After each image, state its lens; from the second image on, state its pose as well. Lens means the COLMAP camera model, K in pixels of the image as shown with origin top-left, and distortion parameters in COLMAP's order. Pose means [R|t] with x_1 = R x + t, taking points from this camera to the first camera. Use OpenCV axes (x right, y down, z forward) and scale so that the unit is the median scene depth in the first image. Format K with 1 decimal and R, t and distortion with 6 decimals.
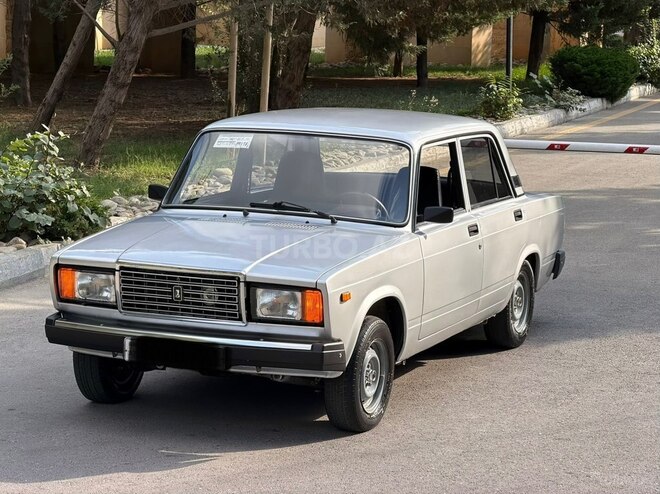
lens RADIAL K [[1877.0, 0, 330.0], [0, 1877.0, 247.0], [0, 0, 1]] dist [0.261453, -0.760250]
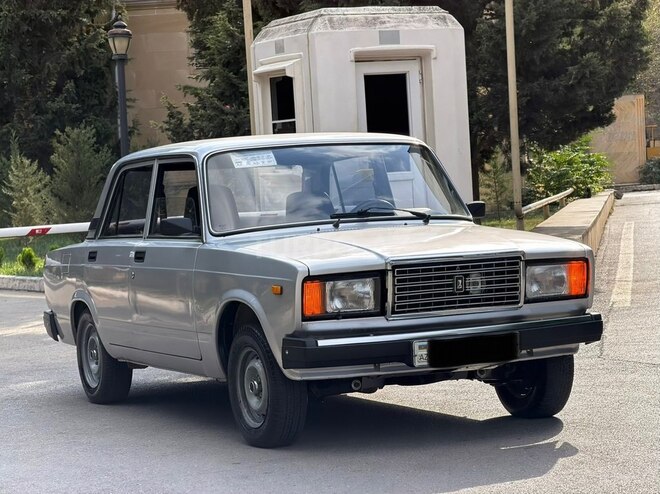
lens RADIAL K [[2088.9, 0, 330.0], [0, 2088.9, 247.0], [0, 0, 1]] dist [0.284588, 0.546854]
pose [[0.678472, -0.083909, 0.729818, -0.848532], [0.172080, 0.983968, -0.046844, 0.042887], [-0.714187, 0.157370, 0.682035, 0.332224]]
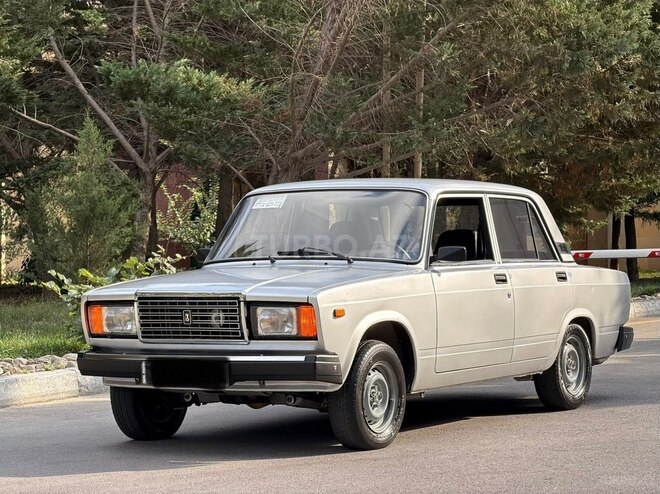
lens RADIAL K [[1877.0, 0, 330.0], [0, 1877.0, 247.0], [0, 0, 1]] dist [0.261453, -0.760250]
pose [[0.988282, -0.040320, -0.147216, 0.155386], [0.019683, 0.990092, -0.139032, 0.132431], [0.151363, 0.134505, 0.979284, -0.045107]]
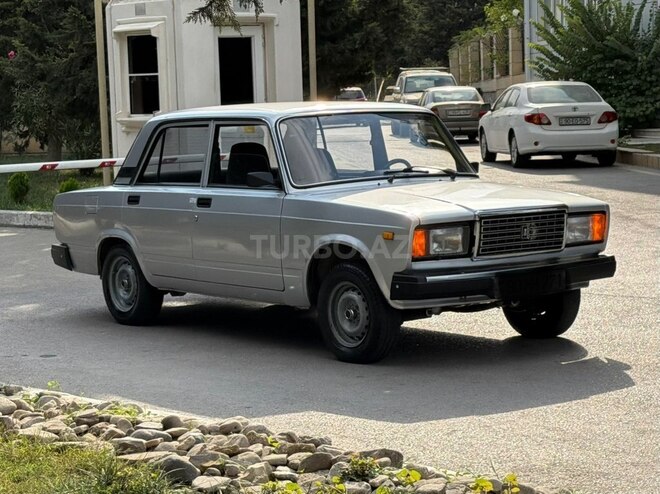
lens RADIAL K [[1877.0, 0, 330.0], [0, 1877.0, 247.0], [0, 0, 1]] dist [0.261453, -0.760250]
pose [[0.501457, -0.108048, 0.858409, -1.097080], [0.161136, 0.986475, 0.030036, -0.019404], [-0.850045, 0.123258, 0.512085, 0.499541]]
